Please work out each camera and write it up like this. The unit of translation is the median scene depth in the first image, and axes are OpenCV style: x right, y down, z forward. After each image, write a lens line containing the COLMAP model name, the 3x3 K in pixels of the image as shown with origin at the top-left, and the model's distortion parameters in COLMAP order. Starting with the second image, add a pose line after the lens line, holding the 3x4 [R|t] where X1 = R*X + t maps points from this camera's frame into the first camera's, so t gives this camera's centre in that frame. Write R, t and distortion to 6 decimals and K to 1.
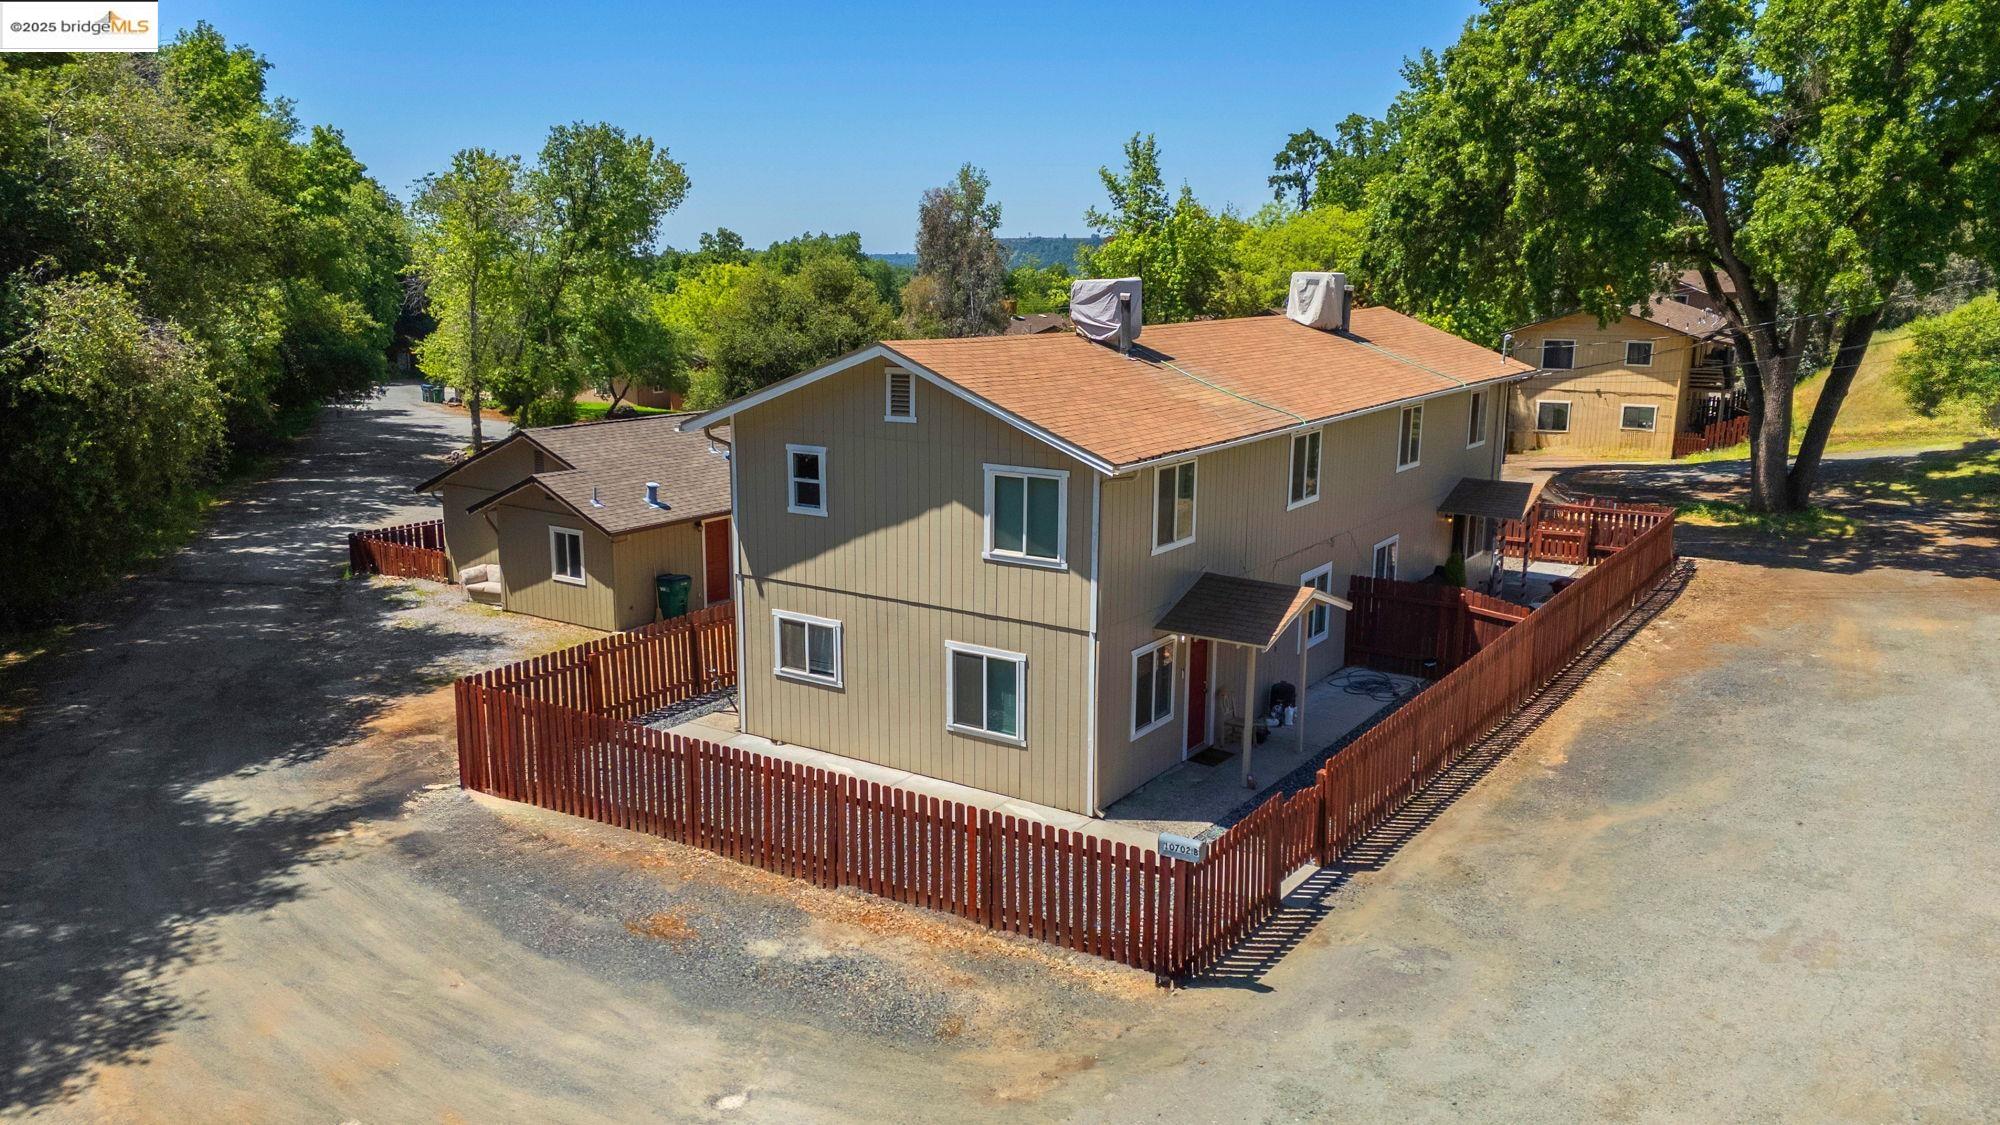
lens RADIAL K [[1475.2, 0, 999.0], [0, 1475.2, 554.2], [0, 0, 1]] dist [0.074880, -0.023348]
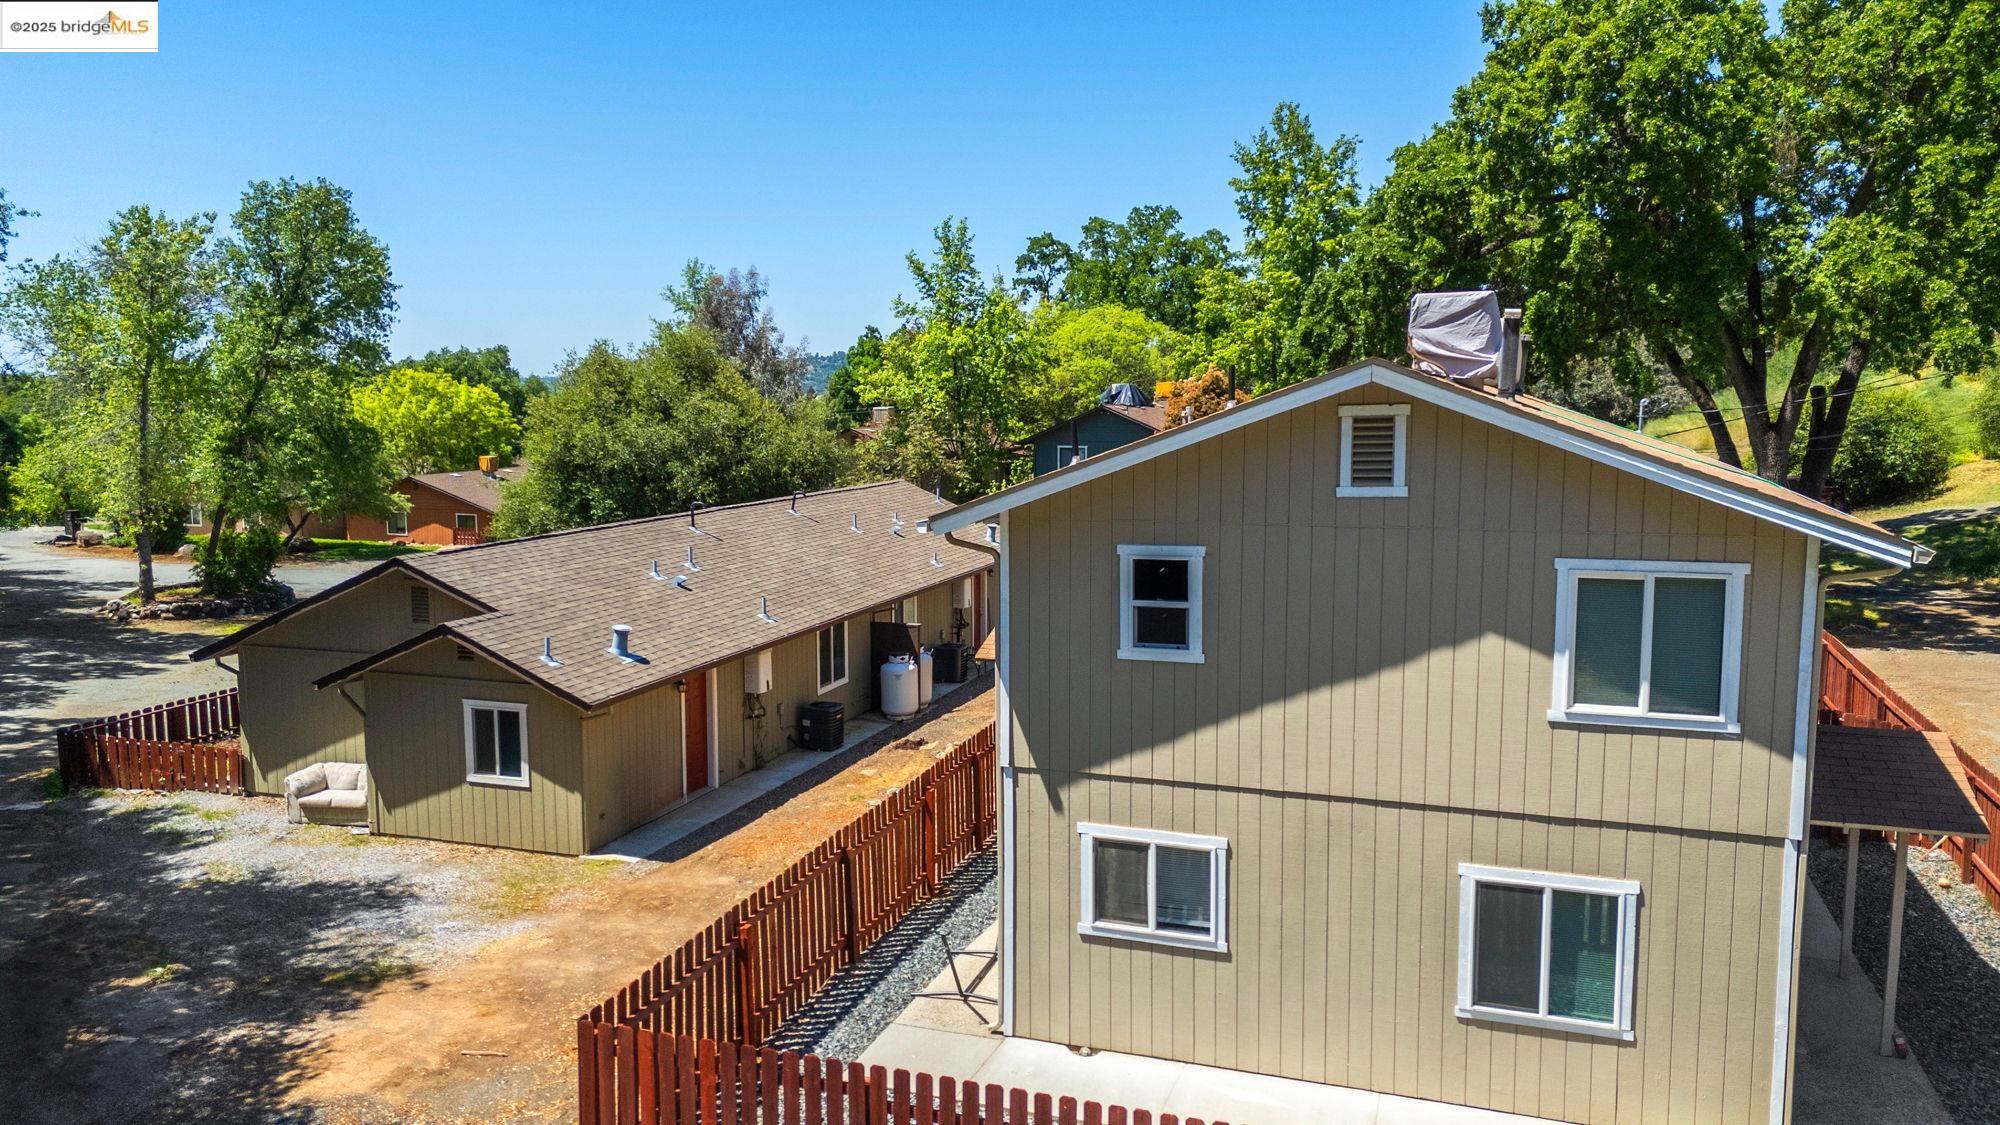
lens RADIAL K [[1475.2, 0, 1001.7], [0, 1475.2, 551.0], [0, 0, 1]] dist [0.074880, -0.023348]
pose [[0.967938, -0.037816, 0.248325, -0.232656], [0.058448, 0.995375, -0.076241, -0.020248], [-0.244293, 0.088311, 0.965672, 0.301207]]
